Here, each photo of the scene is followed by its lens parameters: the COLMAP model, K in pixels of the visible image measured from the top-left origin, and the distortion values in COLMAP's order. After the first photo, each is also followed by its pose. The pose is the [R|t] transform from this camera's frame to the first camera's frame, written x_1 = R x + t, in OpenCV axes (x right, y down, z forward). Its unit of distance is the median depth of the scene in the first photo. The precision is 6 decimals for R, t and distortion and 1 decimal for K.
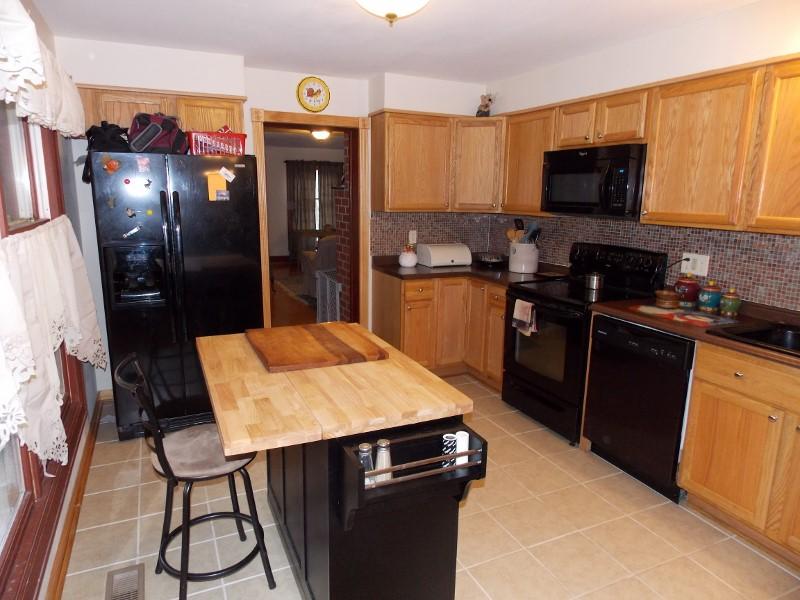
lens RADIAL K [[533.7, 0, 399.2], [0, 533.7, 293.0], [0, 0, 1]] dist [0.008017, -0.006598]
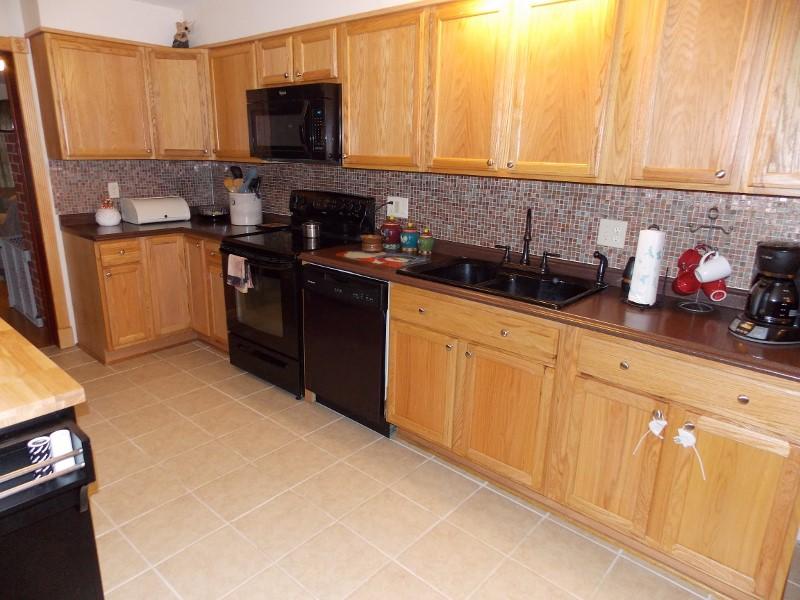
lens RADIAL K [[533.7, 0, 401.8], [0, 533.7, 294.1], [0, 0, 1]] dist [0.008017, -0.006598]
pose [[0.914364, -0.107873, 0.390260, 0.133048], [0.073027, 0.991987, 0.103098, 0.006833], [-0.398254, -0.065770, 0.914914, 0.040857]]
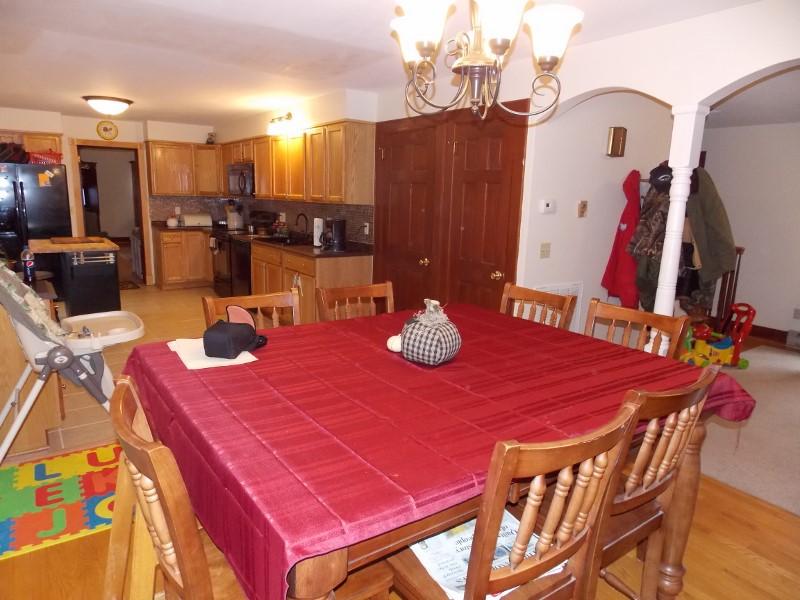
lens RADIAL K [[533.7, 0, 403.3], [0, 533.7, 292.6], [0, 0, 1]] dist [0.008017, -0.006598]
pose [[0.982249, -0.027031, 0.185622, 0.591870], [0.027309, 0.999626, 0.001062, 0.257244], [-0.185582, 0.004026, 0.982621, -1.212814]]
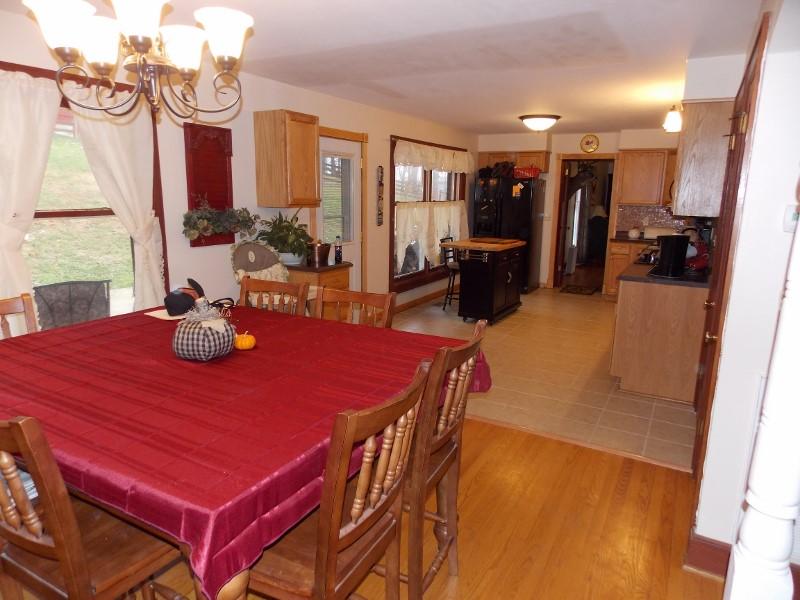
lens RADIAL K [[533.7, 0, 397.2], [0, 533.7, 302.5], [0, 0, 1]] dist [0.008017, -0.006598]
pose [[0.599762, 0.154596, -0.785102, 1.277537], [-0.158234, 0.984698, 0.073020, 0.202370], [0.784377, 0.080435, 0.615047, -0.854240]]
